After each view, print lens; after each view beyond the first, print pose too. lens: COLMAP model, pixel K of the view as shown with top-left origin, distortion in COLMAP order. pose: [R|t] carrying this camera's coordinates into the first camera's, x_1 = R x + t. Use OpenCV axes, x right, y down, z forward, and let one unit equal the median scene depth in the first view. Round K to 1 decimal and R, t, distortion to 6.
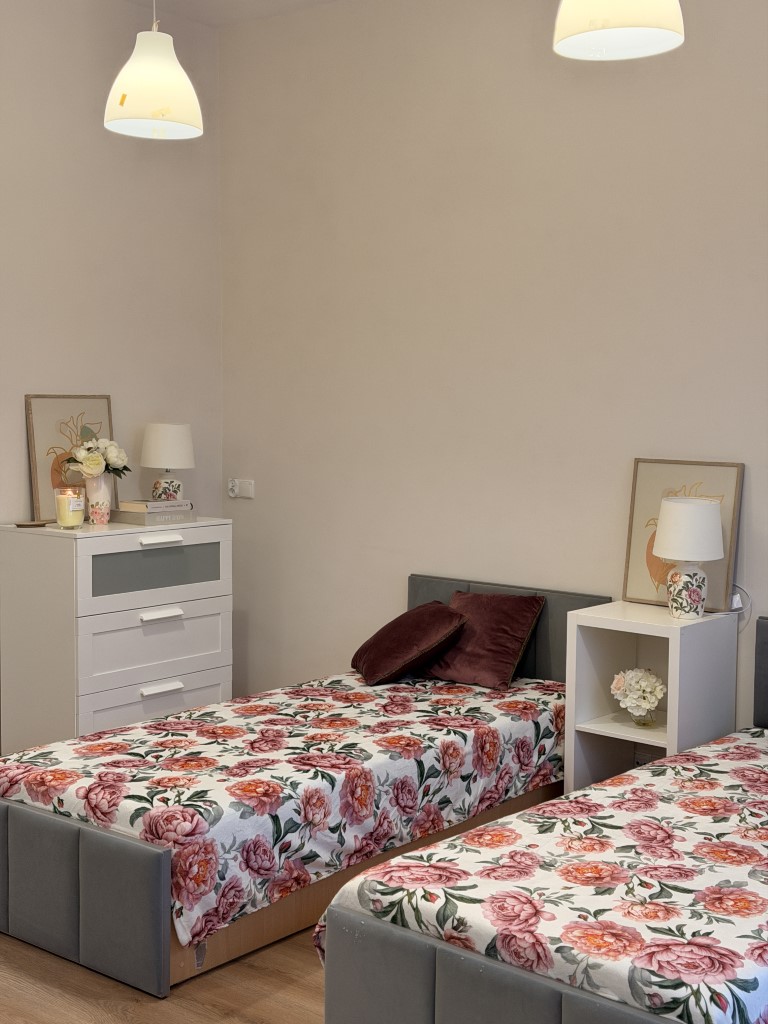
lens RADIAL K [[1424.8, 0, 382.7], [0, 1424.8, 513.6], [0, 0, 1]] dist [0.106947, 0.000000]
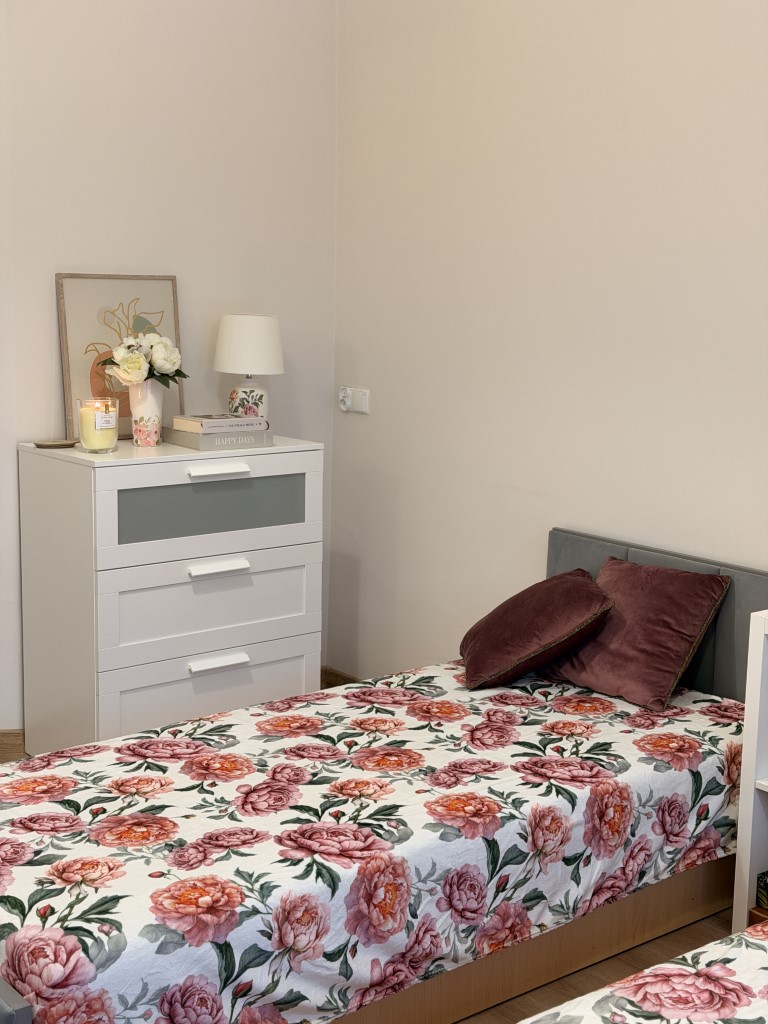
lens RADIAL K [[1424.8, 0, 378.8], [0, 1424.8, 515.7], [0, 0, 1]] dist [0.106947, 0.000000]
pose [[0.981249, 0.043713, -0.187721, 0.077075], [-0.028207, 0.996024, 0.084496, -0.025786], [0.190668, -0.077617, 0.978581, 0.295066]]
